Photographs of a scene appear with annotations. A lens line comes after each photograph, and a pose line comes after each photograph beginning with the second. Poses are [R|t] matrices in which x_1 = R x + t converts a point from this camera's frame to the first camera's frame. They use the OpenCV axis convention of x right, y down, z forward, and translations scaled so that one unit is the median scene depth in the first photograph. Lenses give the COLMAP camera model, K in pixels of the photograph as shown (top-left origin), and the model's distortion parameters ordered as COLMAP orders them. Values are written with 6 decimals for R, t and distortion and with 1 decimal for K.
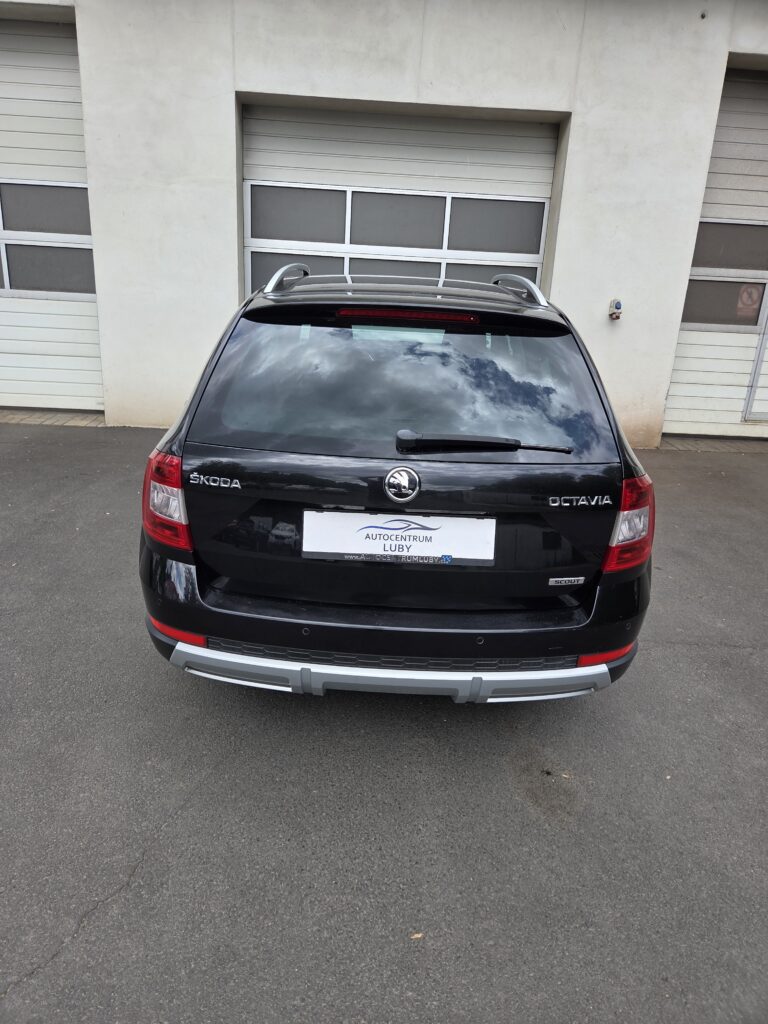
lens RADIAL K [[685.3, 0, 376.9], [0, 685.3, 508.5], [0, 0, 1]] dist [0.071008, -0.058382]
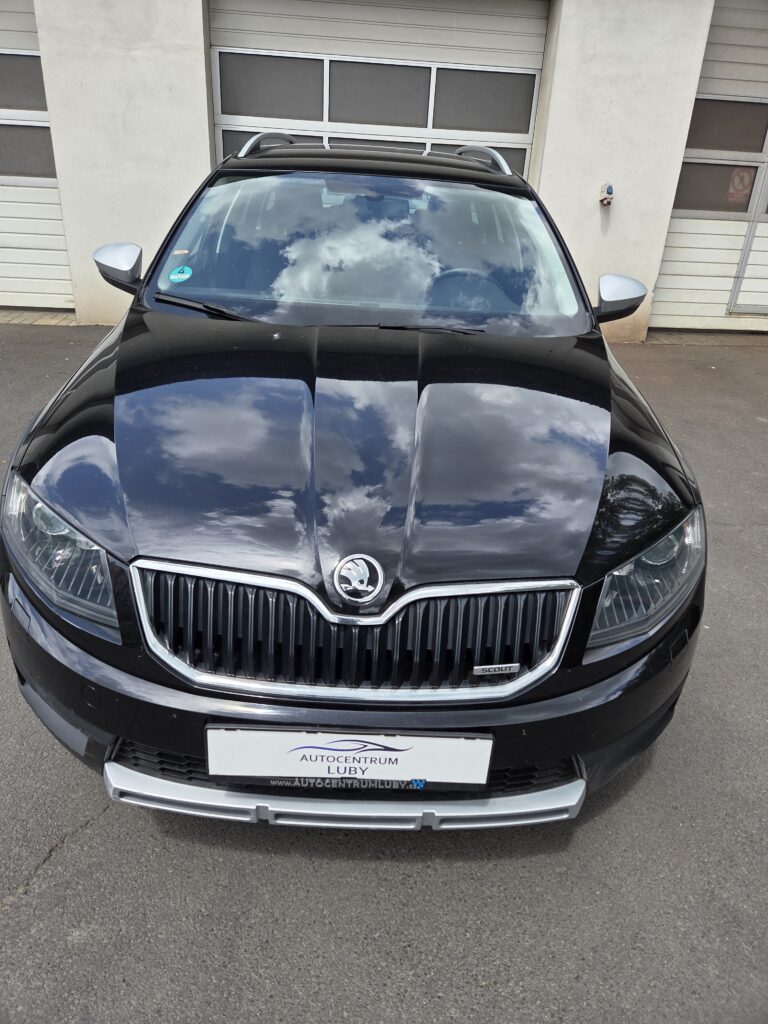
lens RADIAL K [[683.8, 0, 378.9], [0, 683.8, 507.7], [0, 0, 1]] dist [0.070227, -0.056776]
pose [[0.998902, -0.021706, 0.041524, -0.022979], [0.016262, 0.991741, 0.127223, 0.017498], [-0.043943, -0.126408, 0.991005, 0.001301]]
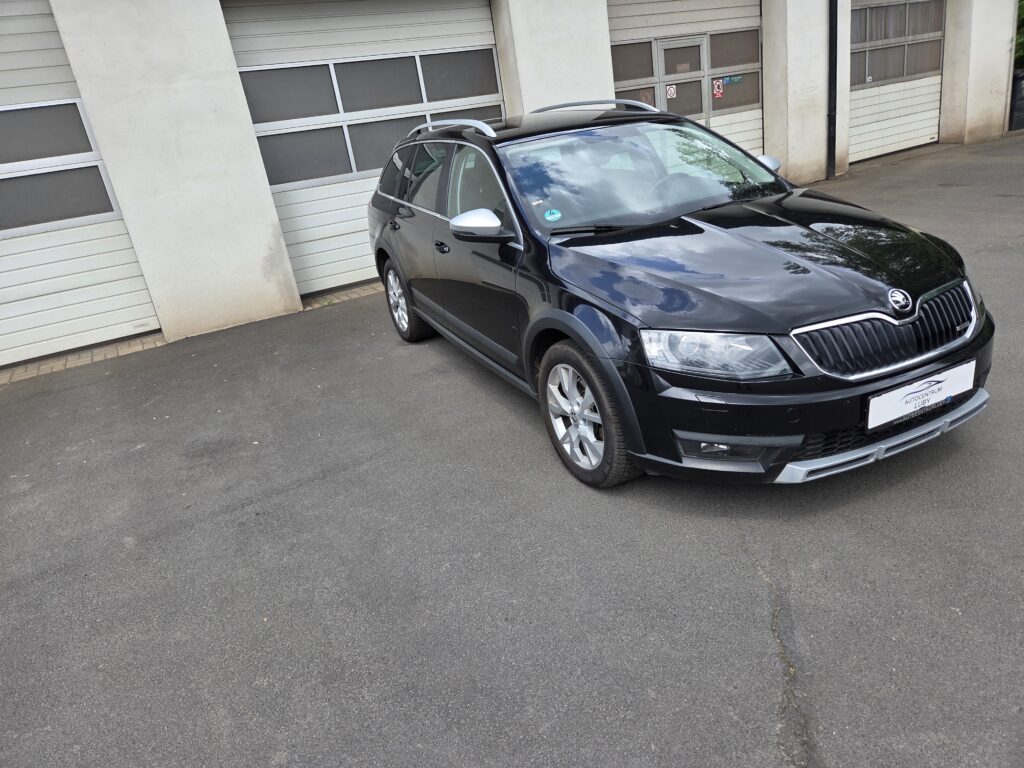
lens RADIAL K [[683.8, 0, 512.0], [0, 683.8, 384.0], [0, 0, 1]] dist [0.070227, -0.056776]
pose [[0.867928, -0.328143, 0.372857, -0.378385], [0.319393, 0.943622, 0.086986, 0.004701], [-0.380380, 0.043590, 0.923802, -0.077491]]
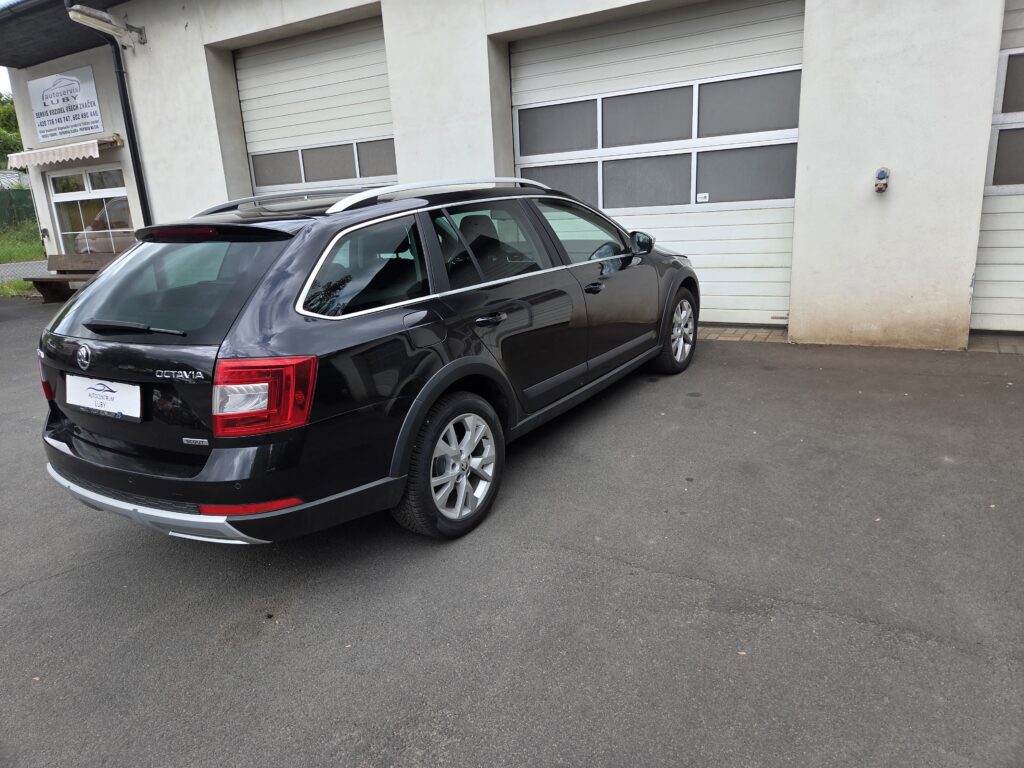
lens RADIAL K [[685.3, 0, 508.5], [0, 685.3, 377.7], [0, 0, 1]] dist [0.071008, -0.058382]
pose [[0.836593, 0.037695, -0.546527, 0.452856], [-0.063626, 0.997564, -0.028591, -0.002273], [0.544118, 0.058692, 0.836953, 0.086758]]
